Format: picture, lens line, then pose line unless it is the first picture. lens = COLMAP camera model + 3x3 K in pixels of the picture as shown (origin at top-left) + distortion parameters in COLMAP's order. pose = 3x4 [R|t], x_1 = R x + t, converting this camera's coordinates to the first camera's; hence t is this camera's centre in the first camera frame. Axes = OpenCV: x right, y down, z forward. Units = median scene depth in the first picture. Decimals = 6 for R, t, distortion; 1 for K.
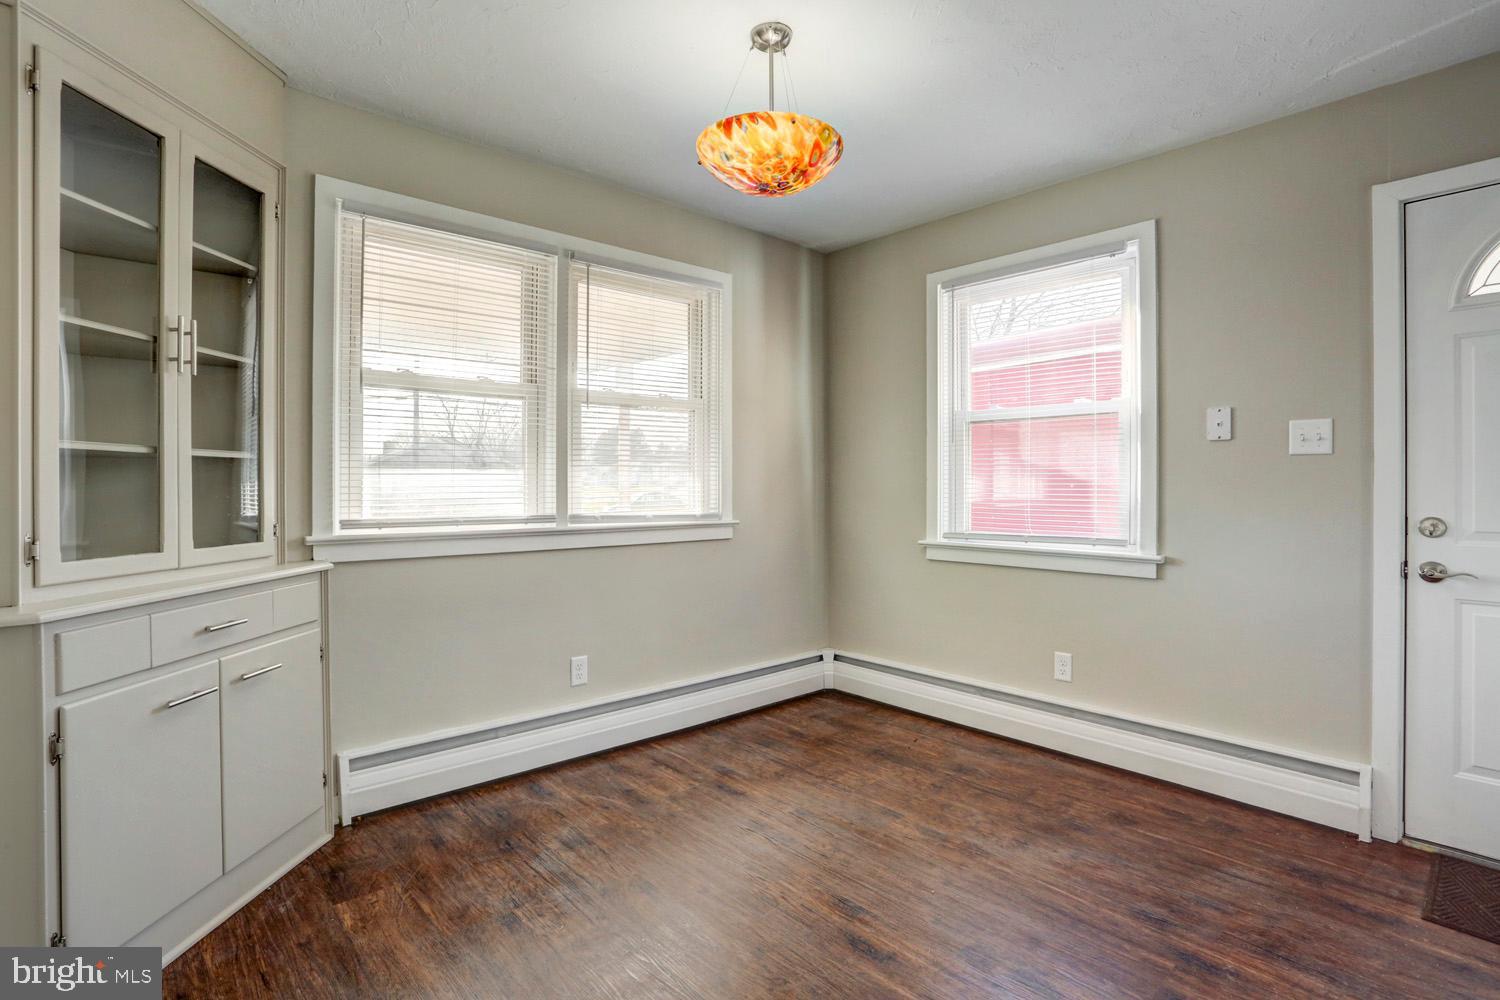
lens RADIAL K [[732.0, 0, 746.4], [0, 732.0, 487.5], [0, 0, 1]] dist [-0.061910, 0.022266]
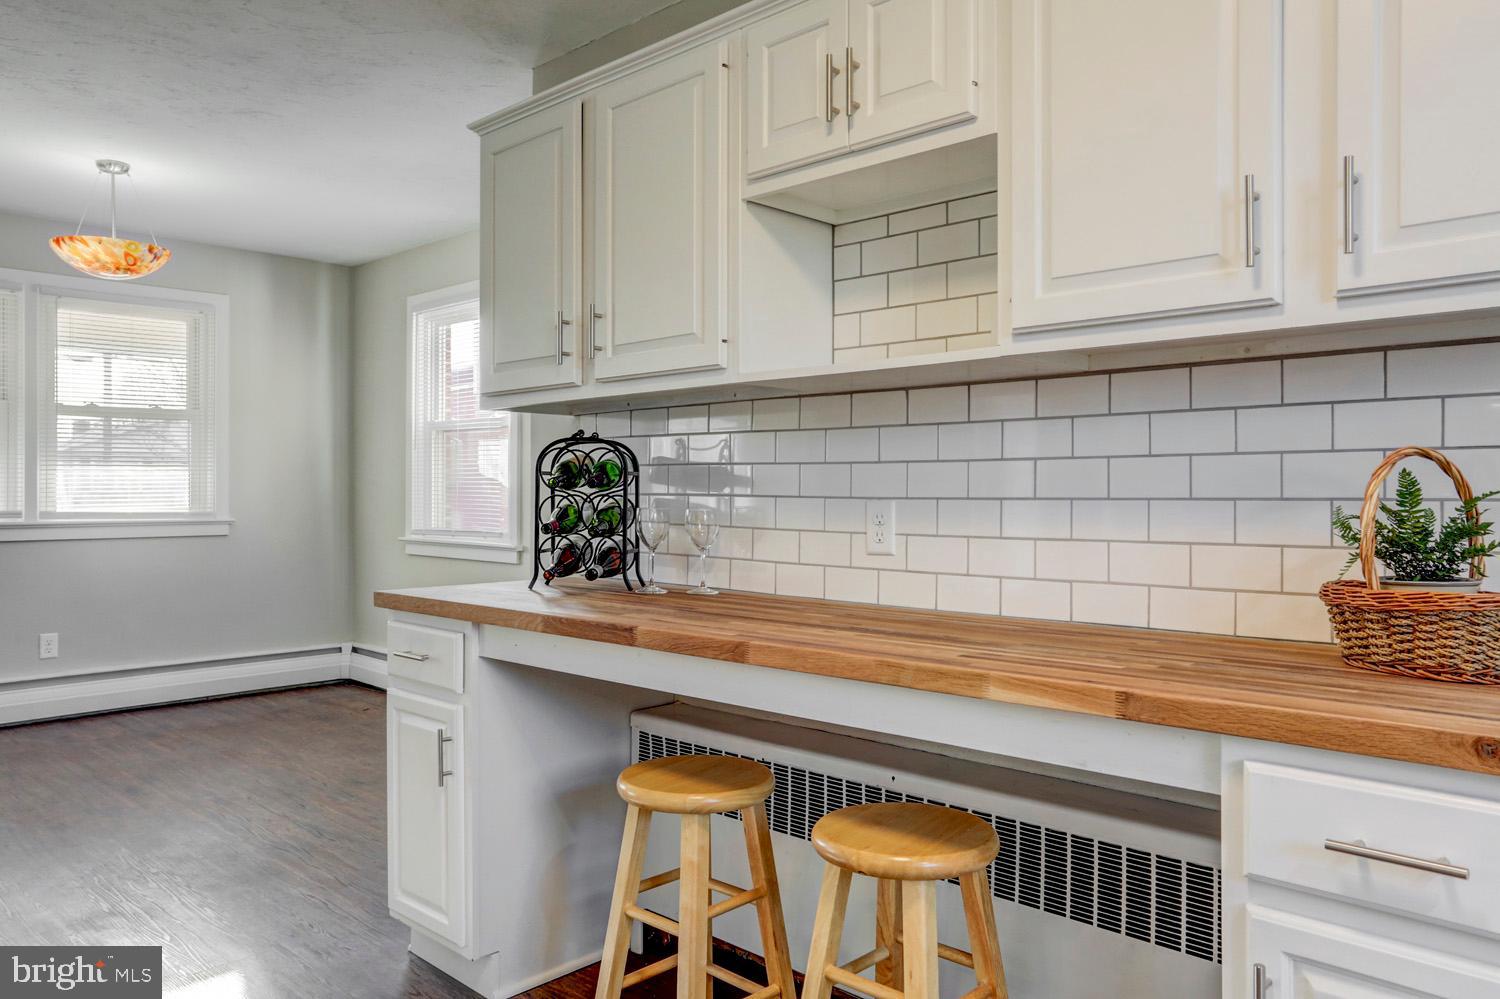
lens RADIAL K [[1099.4, 0, 752.3], [0, 1099.4, 485.8], [0, 0, 1]] dist [-0.050508, 0.078937]
pose [[0.997746, 0.002586, 0.067048, 0.672750], [-0.002151, 0.999976, -0.006548, 0.004412], [-0.067063, 0.006389, 0.997728, -0.711342]]
